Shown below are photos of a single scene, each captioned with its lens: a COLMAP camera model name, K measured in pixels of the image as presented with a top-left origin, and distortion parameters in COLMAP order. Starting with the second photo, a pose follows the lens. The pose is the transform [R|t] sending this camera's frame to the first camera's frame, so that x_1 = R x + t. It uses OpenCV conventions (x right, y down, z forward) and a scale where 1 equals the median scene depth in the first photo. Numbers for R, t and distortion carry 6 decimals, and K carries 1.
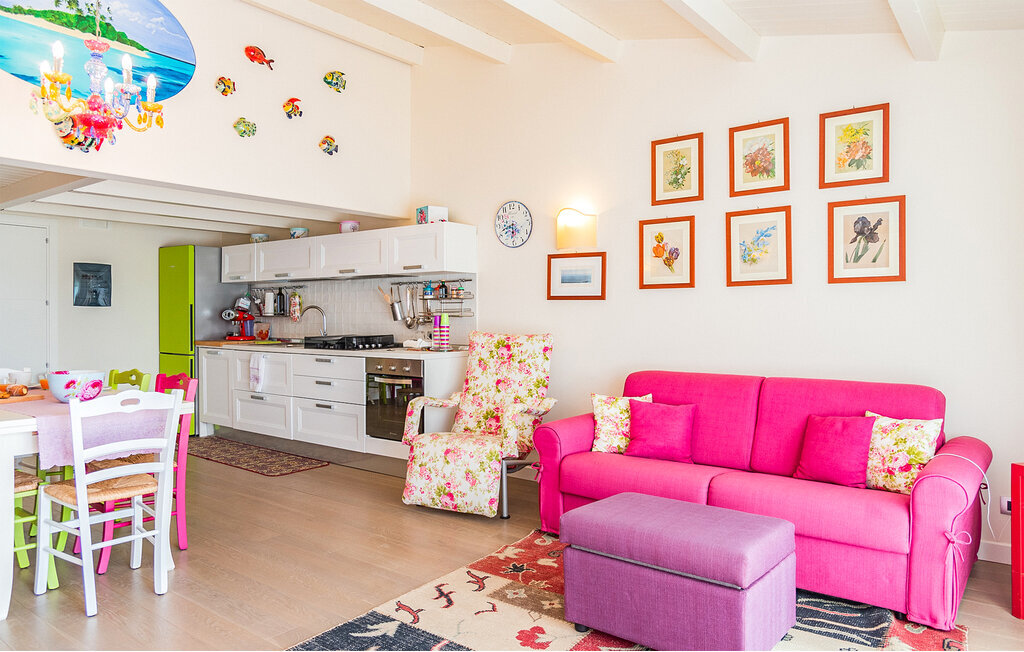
lens RADIAL K [[682.5, 0, 509.9], [0, 682.5, 327.7], [0, 0, 1]] dist [-0.001528, -0.002561]
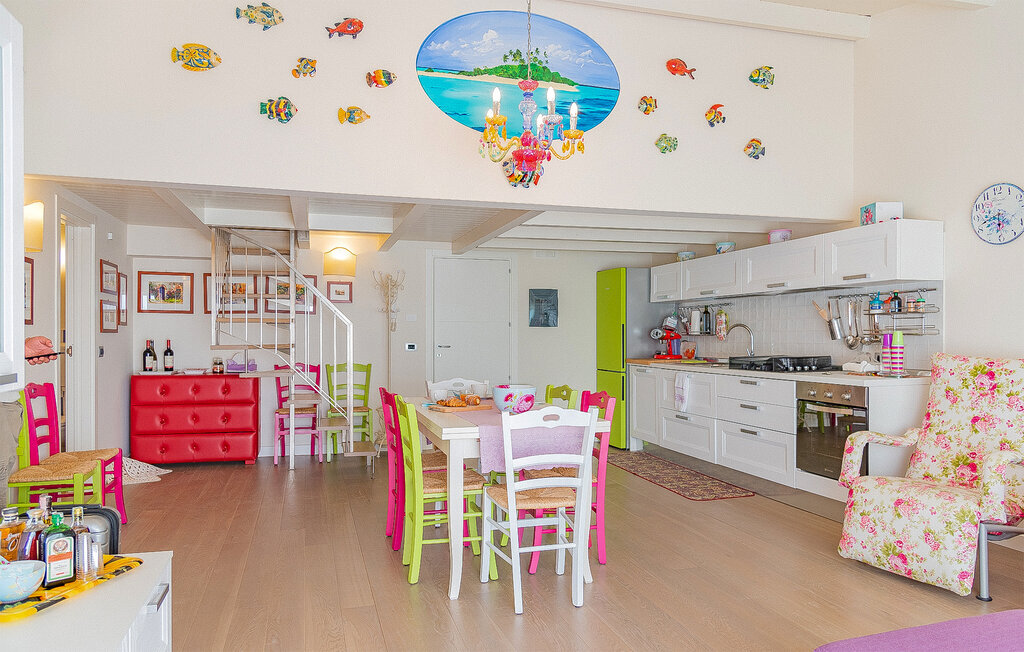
lens RADIAL K [[685.6, 0, 509.6], [0, 685.6, 344.9], [0, 0, 1]] dist [-0.005381, -0.004803]
pose [[0.815814, 0.004943, -0.578293, -0.000252], [-0.006023, 0.999982, 0.000050, -0.001635], [0.578283, 0.003442, 0.815829, 0.064301]]
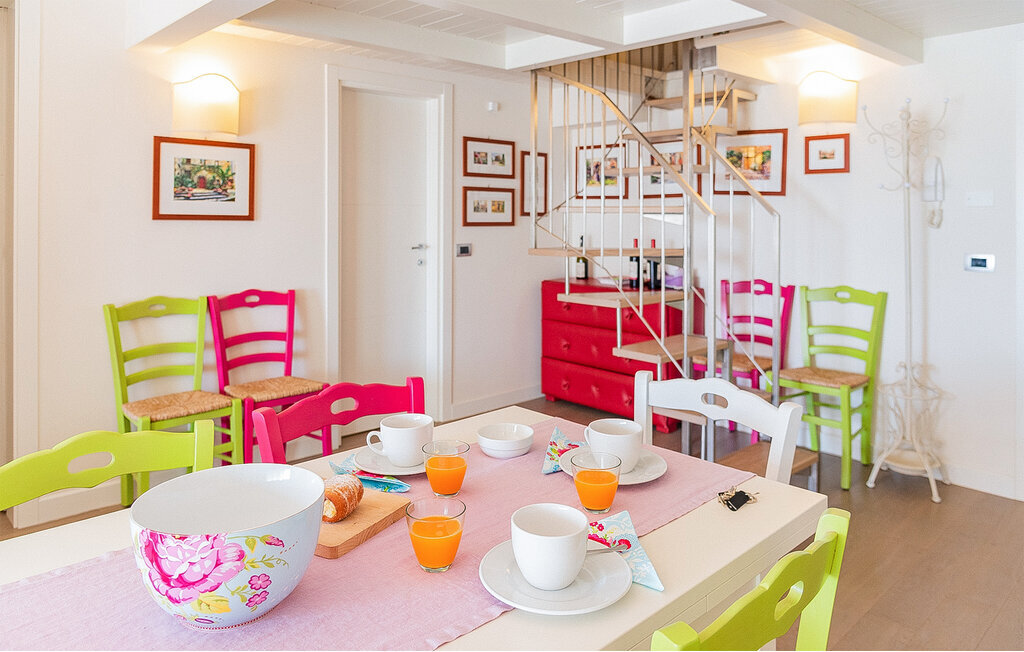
lens RADIAL K [[710.5, 0, 513.5], [0, 710.5, 213.4], [0, 0, 1]] dist [-0.001524, -0.001435]
pose [[-0.149810, -0.003702, -0.988708, -0.277010], [-0.018776, 0.999823, -0.000898, -0.036351], [0.988537, 0.018429, -0.149853, 0.813221]]
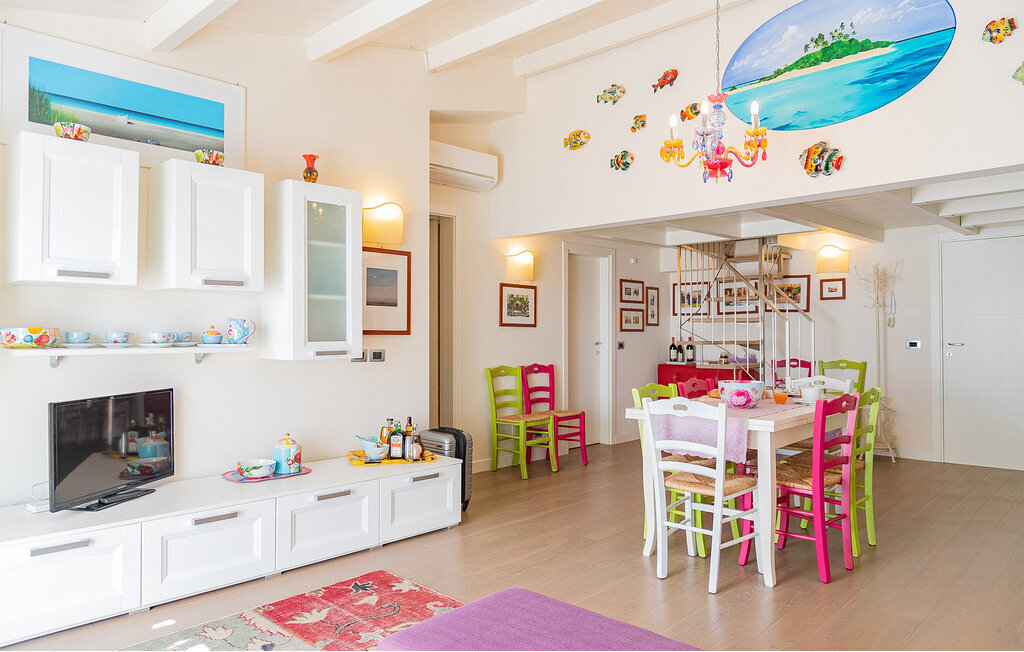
lens RADIAL K [[682.5, 0, 509.9], [0, 682.5, 327.7], [0, 0, 1]] dist [-0.001528, -0.002561]
pose [[-0.110981, -0.013096, -0.993736, 0.385095], [-0.009929, 0.999878, -0.012068, -0.005435], [0.993773, 0.008528, -0.111097, 0.522949]]
